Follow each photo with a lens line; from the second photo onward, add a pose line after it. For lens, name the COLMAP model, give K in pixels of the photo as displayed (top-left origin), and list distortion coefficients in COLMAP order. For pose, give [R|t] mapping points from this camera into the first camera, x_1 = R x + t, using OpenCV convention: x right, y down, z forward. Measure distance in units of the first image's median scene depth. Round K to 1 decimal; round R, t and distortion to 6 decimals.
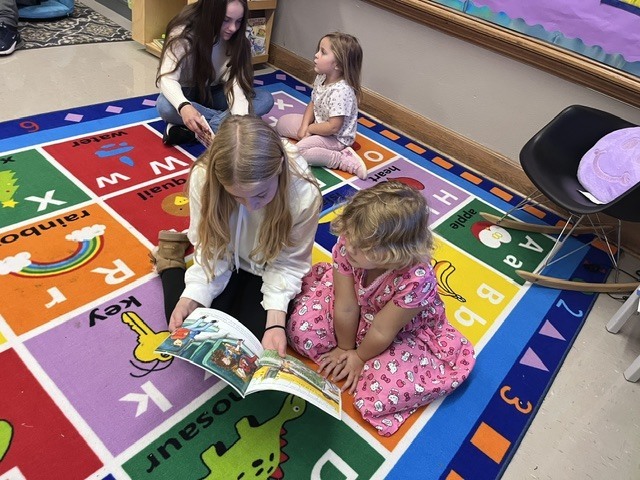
lens RADIAL K [[490.7, 0, 320.6], [0, 490.7, 237.4], [0, 0, 1]] dist [0.055954, -0.085533]
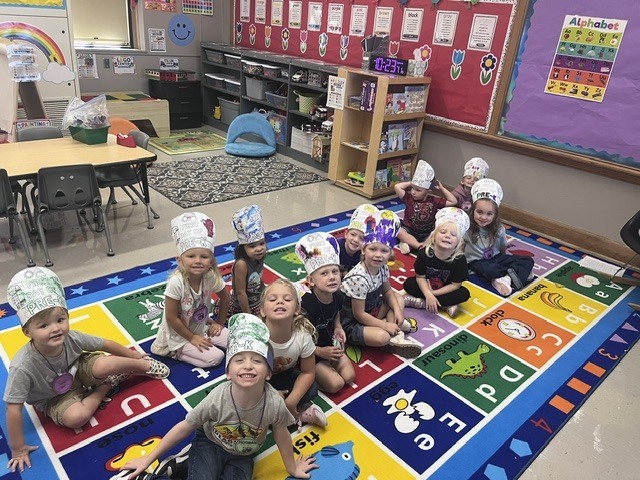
lens RADIAL K [[490.7, 0, 320.6], [0, 490.7, 237.4], [0, 0, 1]] dist [0.055954, -0.085533]
pose [[0.983945, -0.061884, -0.167398, -0.201052], [0.020210, 0.970560, -0.240009, 0.221126], [0.177323, 0.232773, 0.956229, -0.660169]]
